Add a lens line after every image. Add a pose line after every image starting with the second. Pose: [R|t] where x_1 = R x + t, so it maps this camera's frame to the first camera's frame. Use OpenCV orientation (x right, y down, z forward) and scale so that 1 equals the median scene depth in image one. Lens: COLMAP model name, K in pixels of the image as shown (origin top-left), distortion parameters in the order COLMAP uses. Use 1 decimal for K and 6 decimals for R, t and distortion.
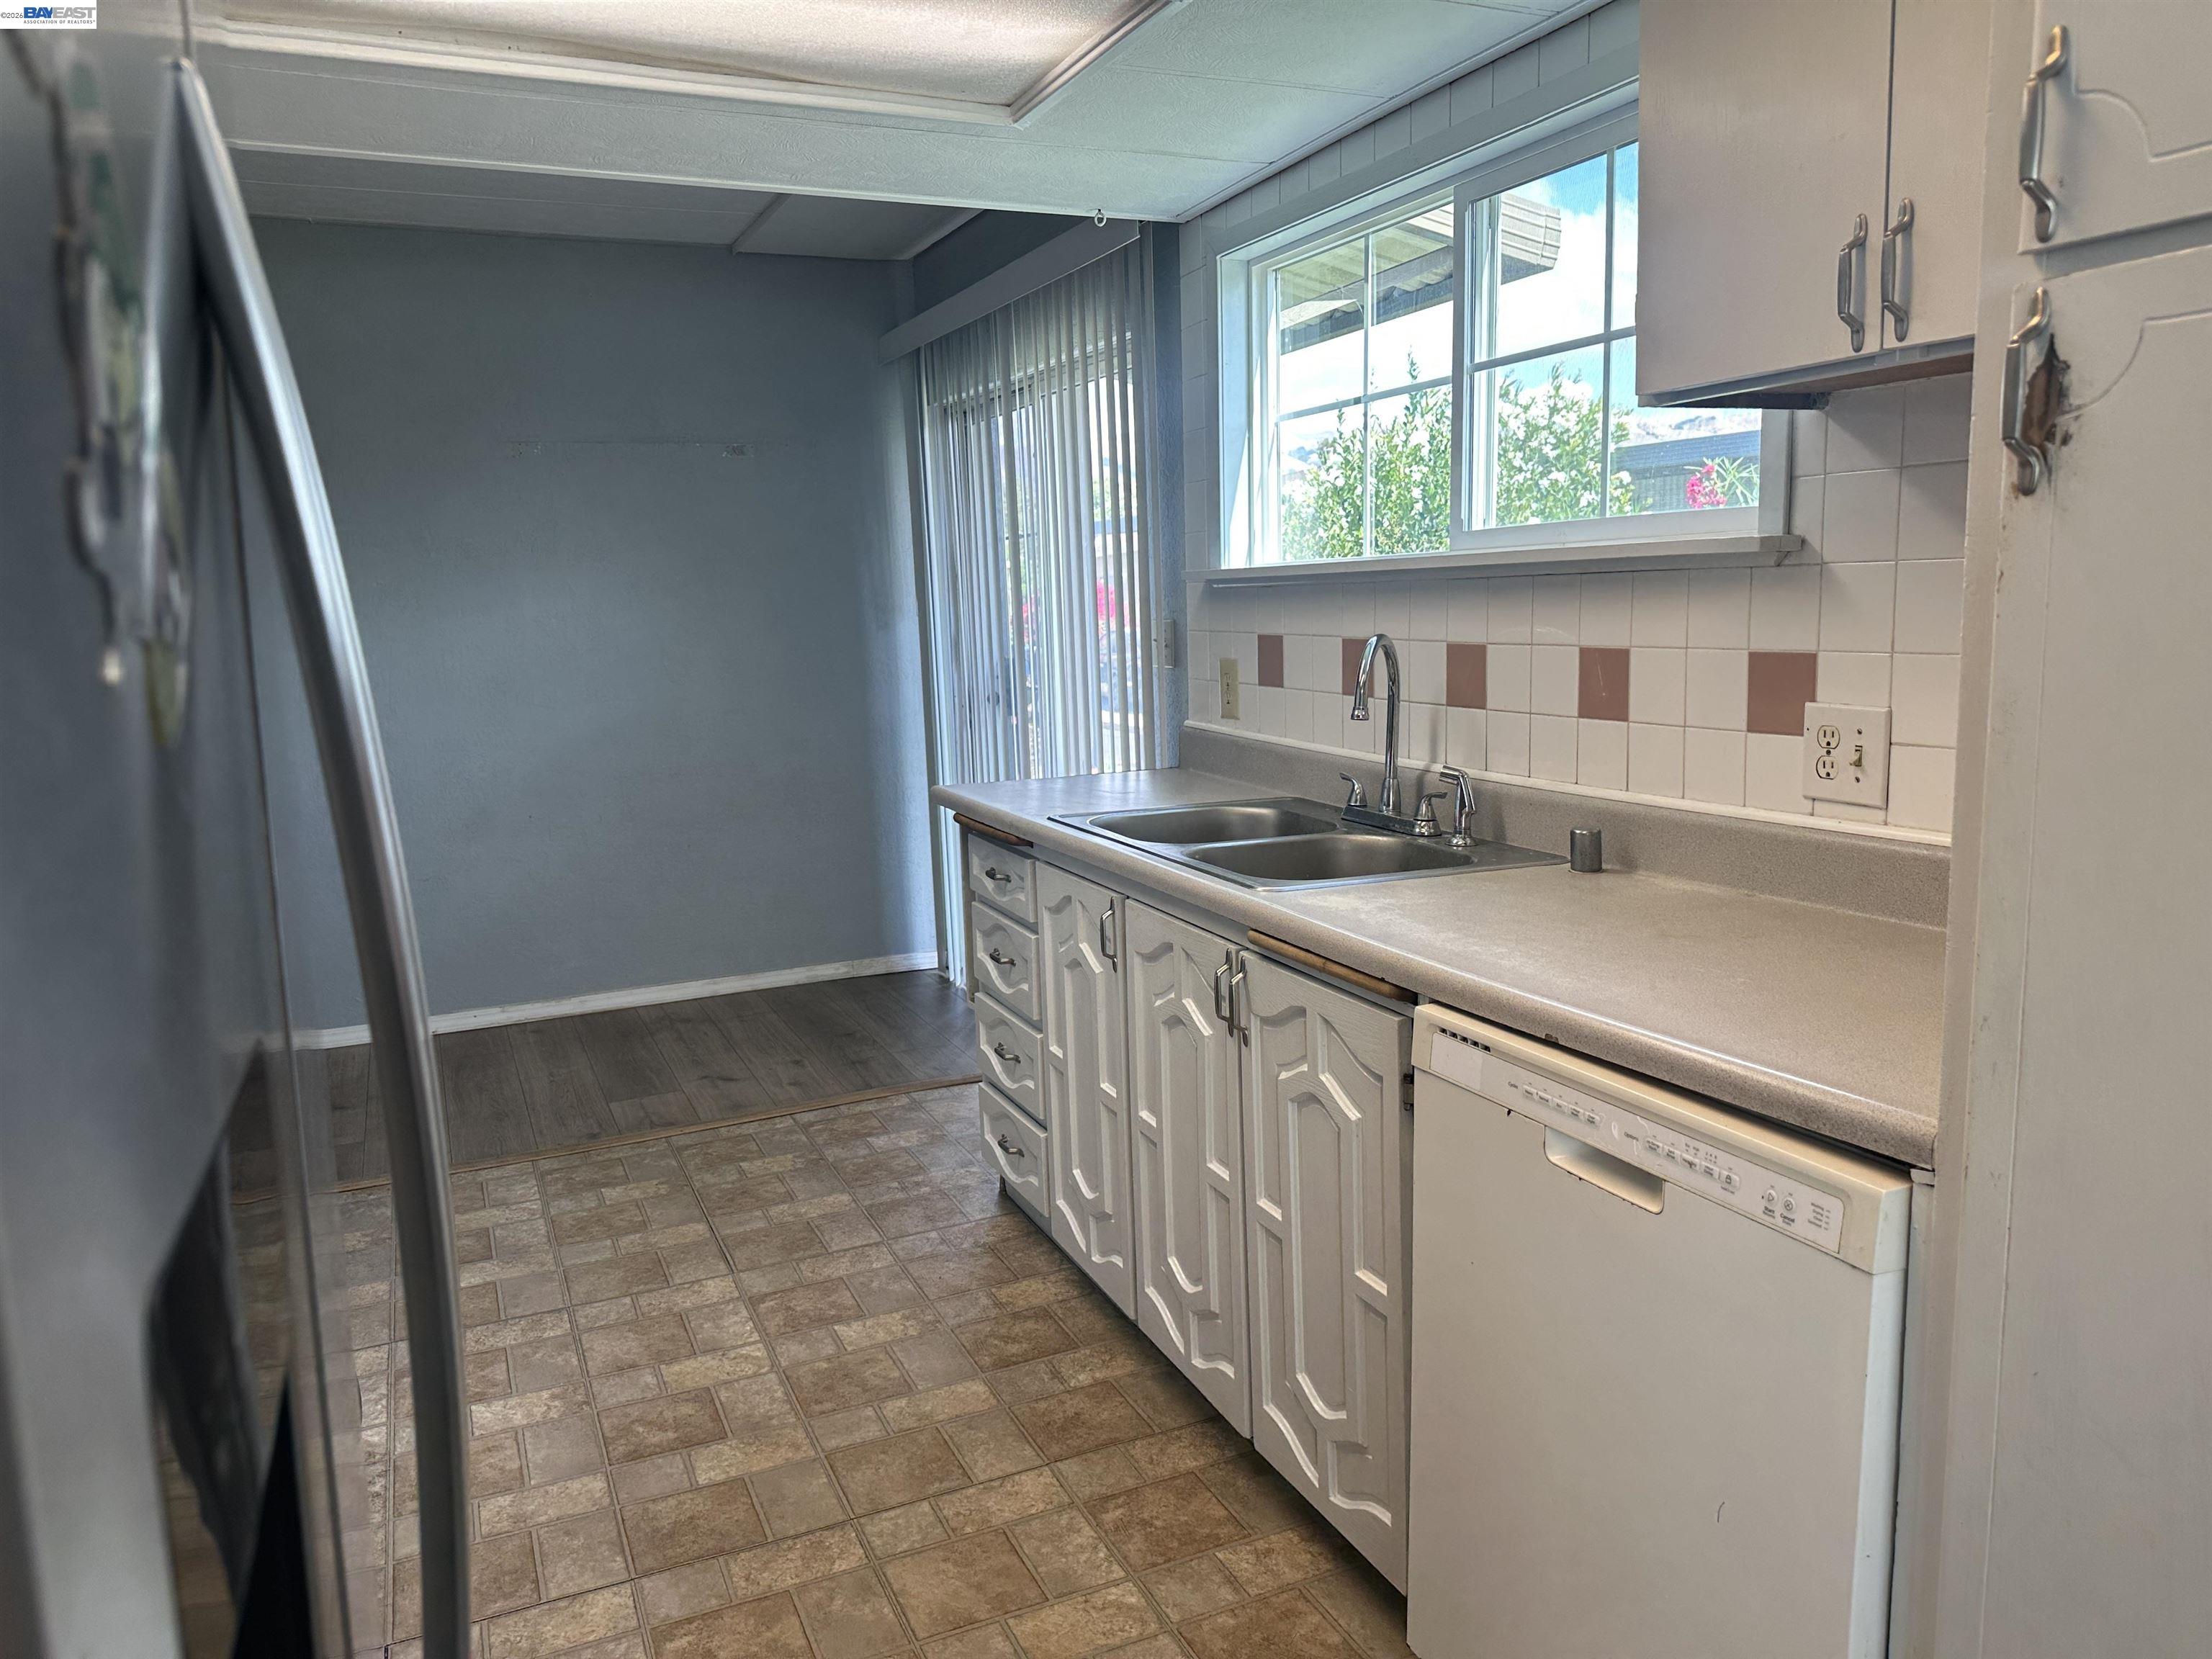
lens RADIAL K [[1542.1, 0, 1133.5], [0, 1542.1, 830.7], [0, 0, 1]] dist [0.069552, -0.095393]
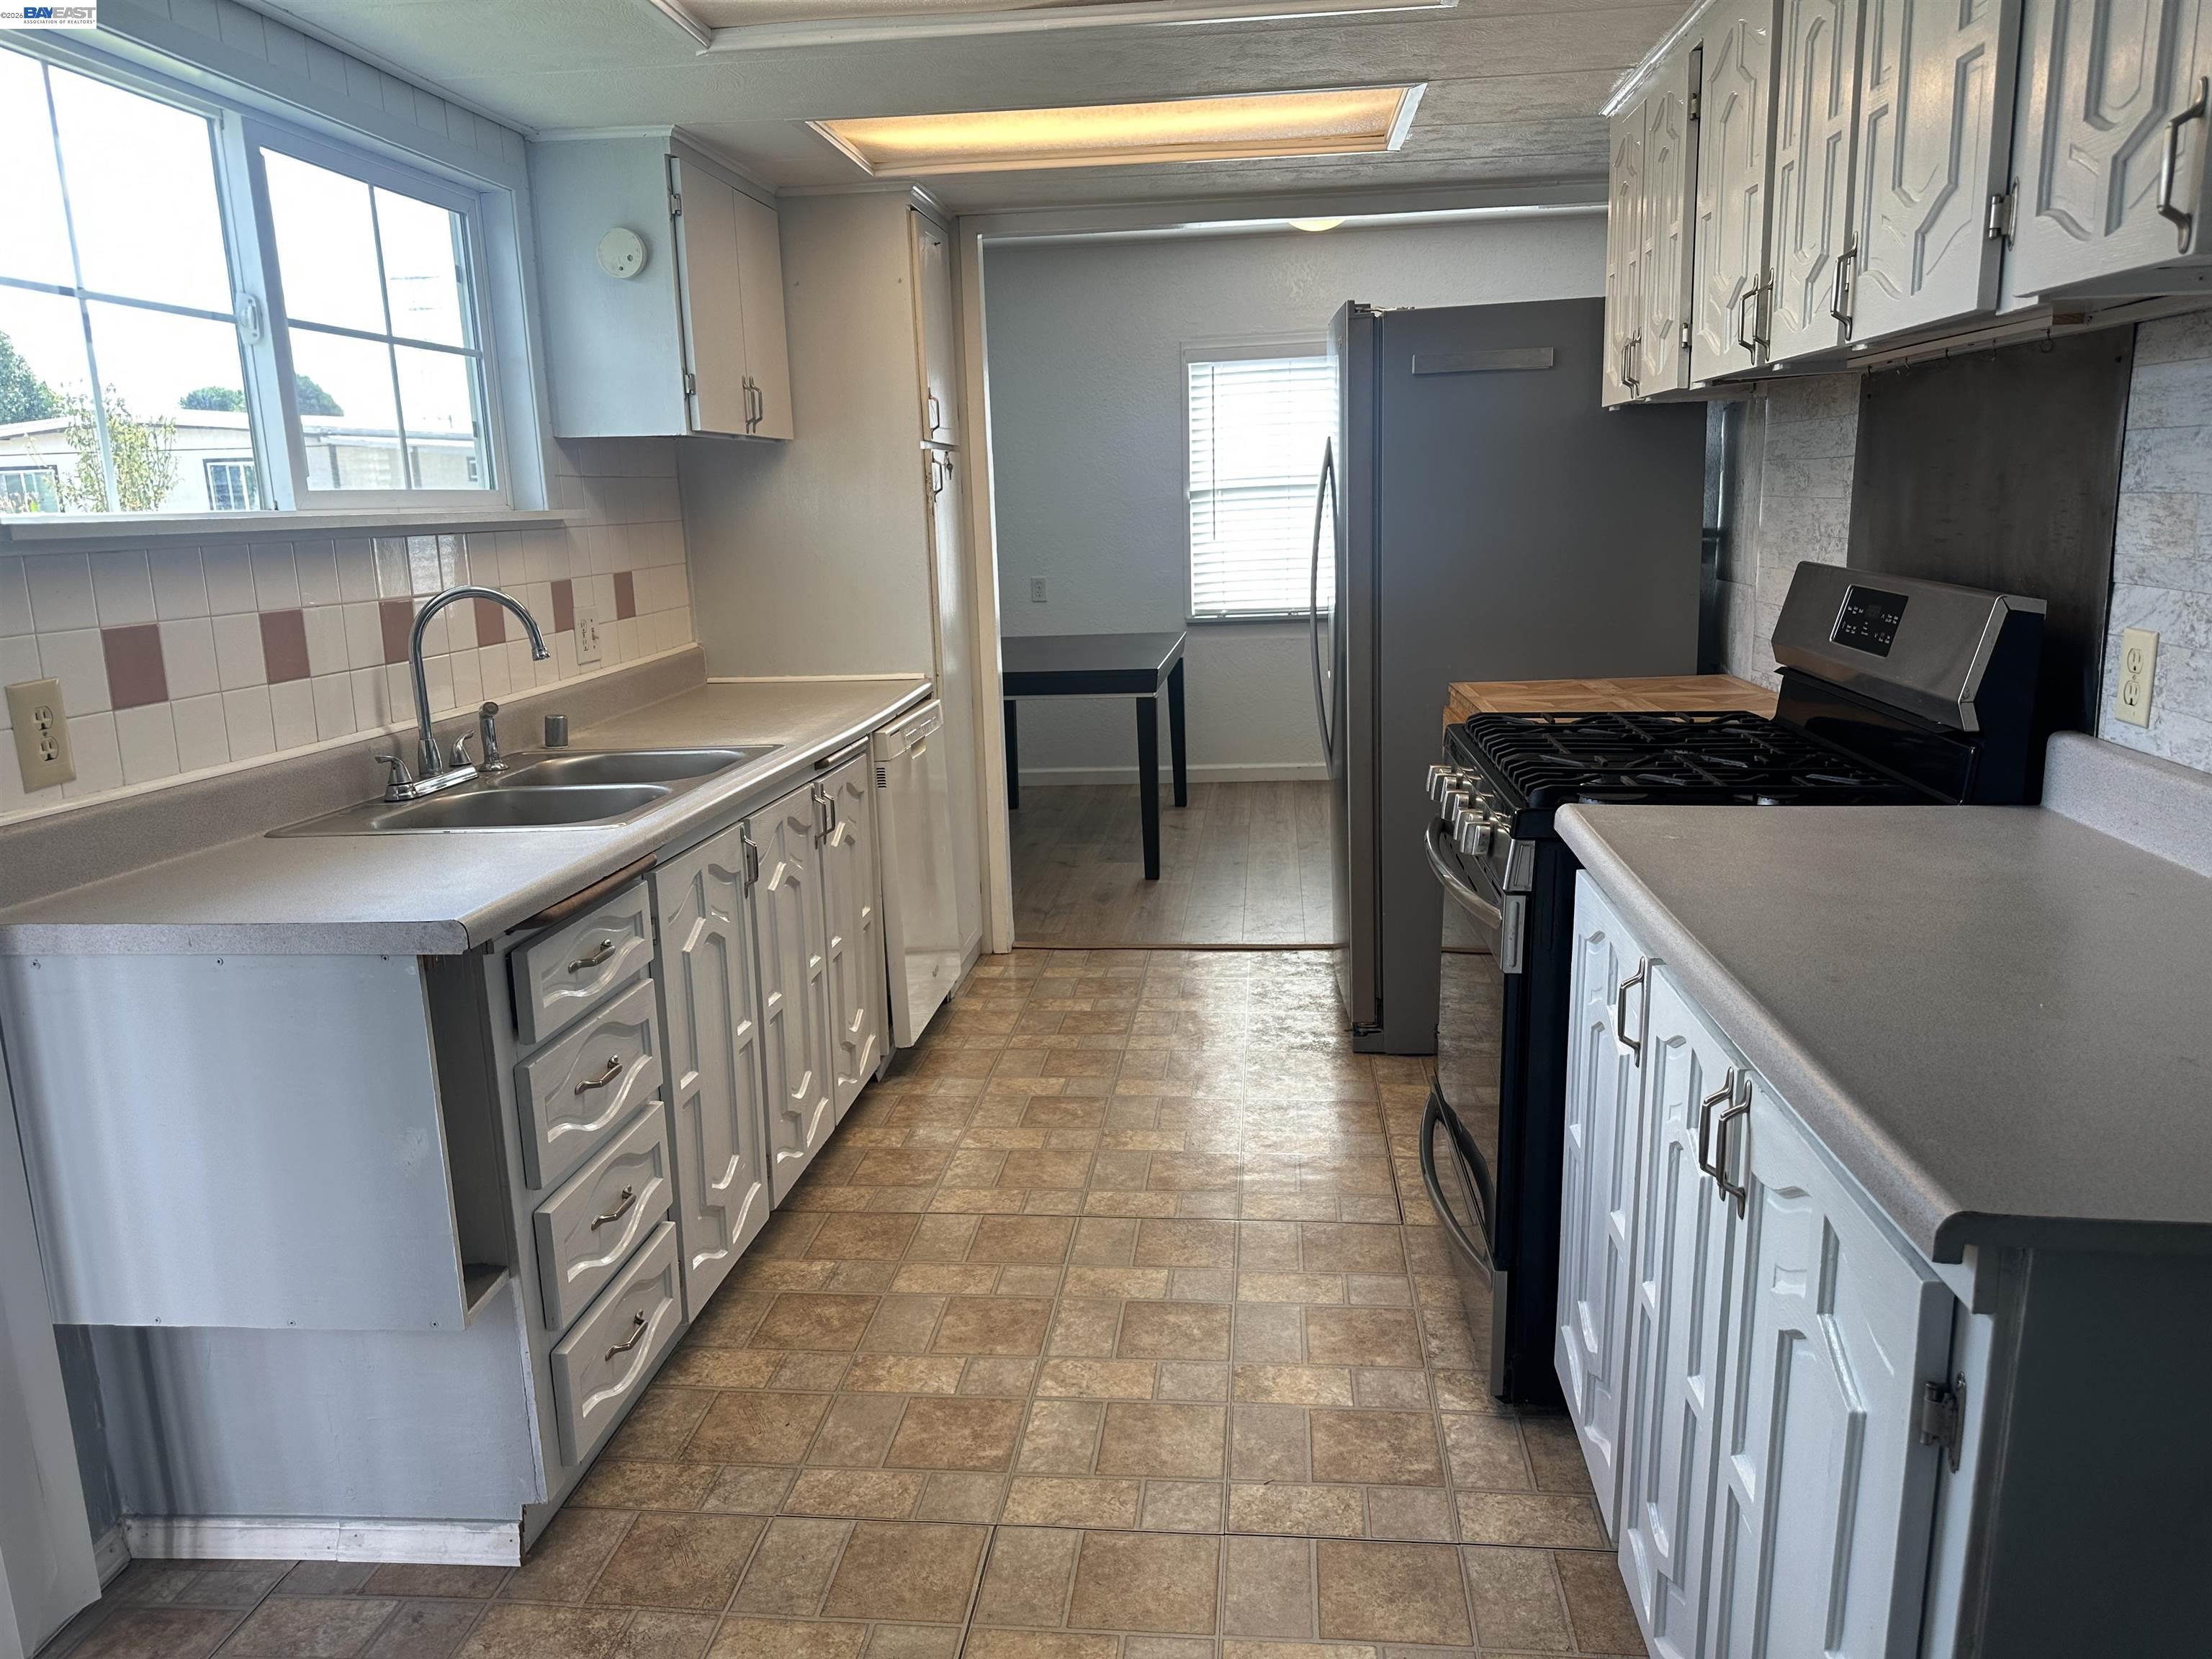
lens RADIAL K [[1588.6, 0, 1096.1], [0, 1588.6, 839.2], [0, 0, 1]] dist [0.077250, -0.065022]
pose [[-0.854070, -0.047441, 0.517990, -0.657181], [0.141762, 0.936906, 0.319547, -0.217236], [-0.500468, 0.346346, -0.793458, 1.462233]]
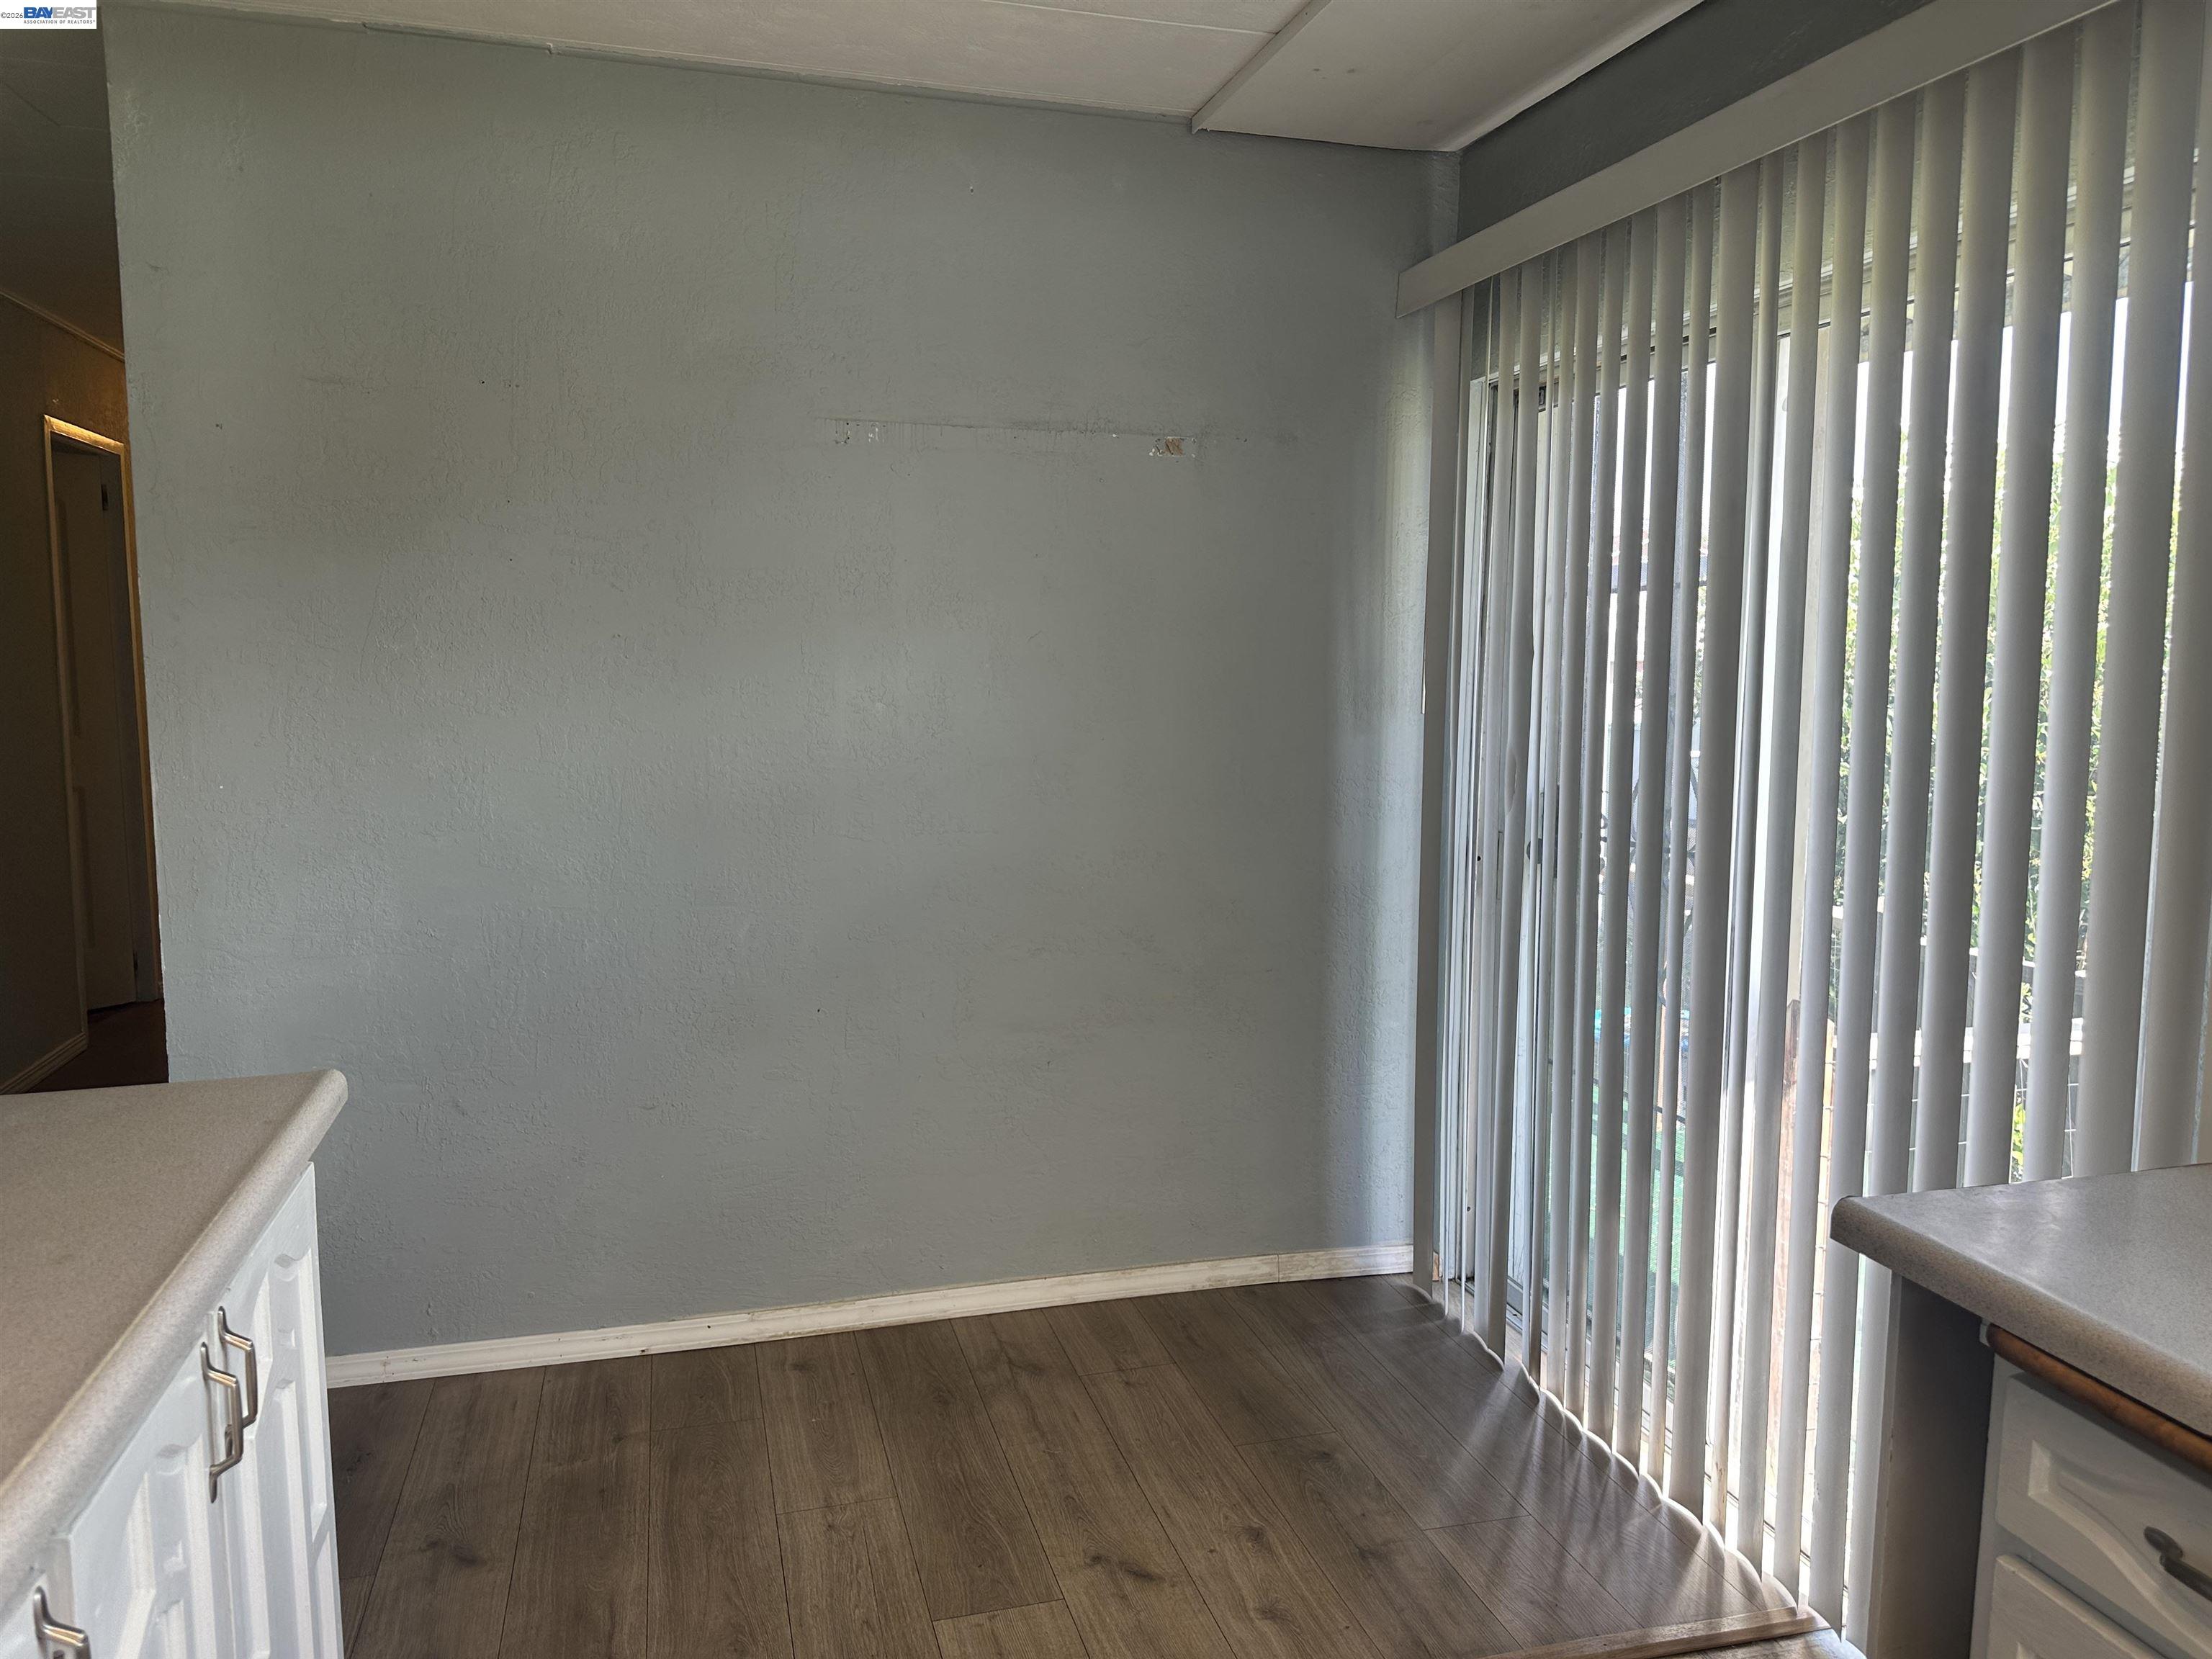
lens RADIAL K [[1568.1, 0, 1135.2], [0, 1568.1, 820.4], [0, 0, 1]] dist [0.027223, 0.001483]
pose [[0.988529, 0.060742, -0.138277, -0.290482], [-0.066071, 0.997226, -0.034275, -0.118789], [0.135811, 0.043017, 0.989800, 0.633268]]
